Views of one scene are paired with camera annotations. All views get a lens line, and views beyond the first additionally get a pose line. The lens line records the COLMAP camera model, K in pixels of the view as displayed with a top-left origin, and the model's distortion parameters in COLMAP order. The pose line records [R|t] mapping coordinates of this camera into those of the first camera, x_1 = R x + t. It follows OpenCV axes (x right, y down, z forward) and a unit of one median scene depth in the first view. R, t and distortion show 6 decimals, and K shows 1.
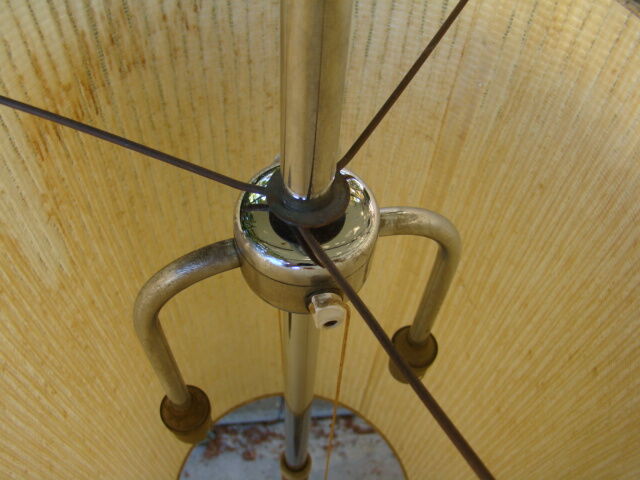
lens RADIAL K [[595.6, 0, 320.0], [0, 595.6, 240.0], [0, 0, 1]] dist [-0.198841, 0.141889]
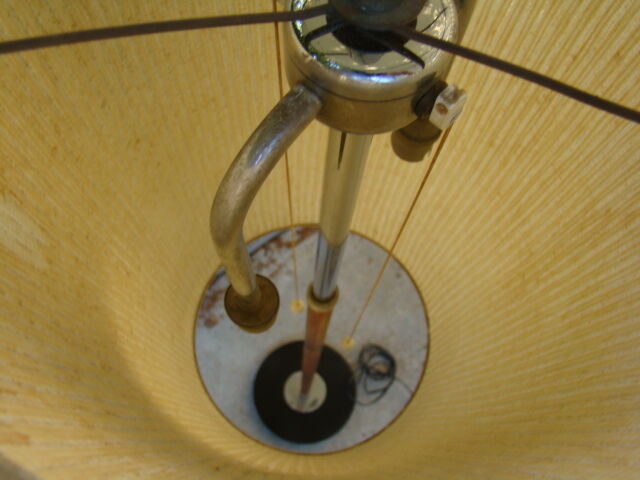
lens RADIAL K [[595.6, 0, 320.0], [0, 595.6, 240.0], [0, 0, 1]] dist [-0.198841, 0.141889]
pose [[0.847950, -0.506688, 0.155721, -0.216648], [0.435267, 0.833225, 0.340995, -0.052329], [-0.302529, -0.221366, 0.927078, 0.116182]]
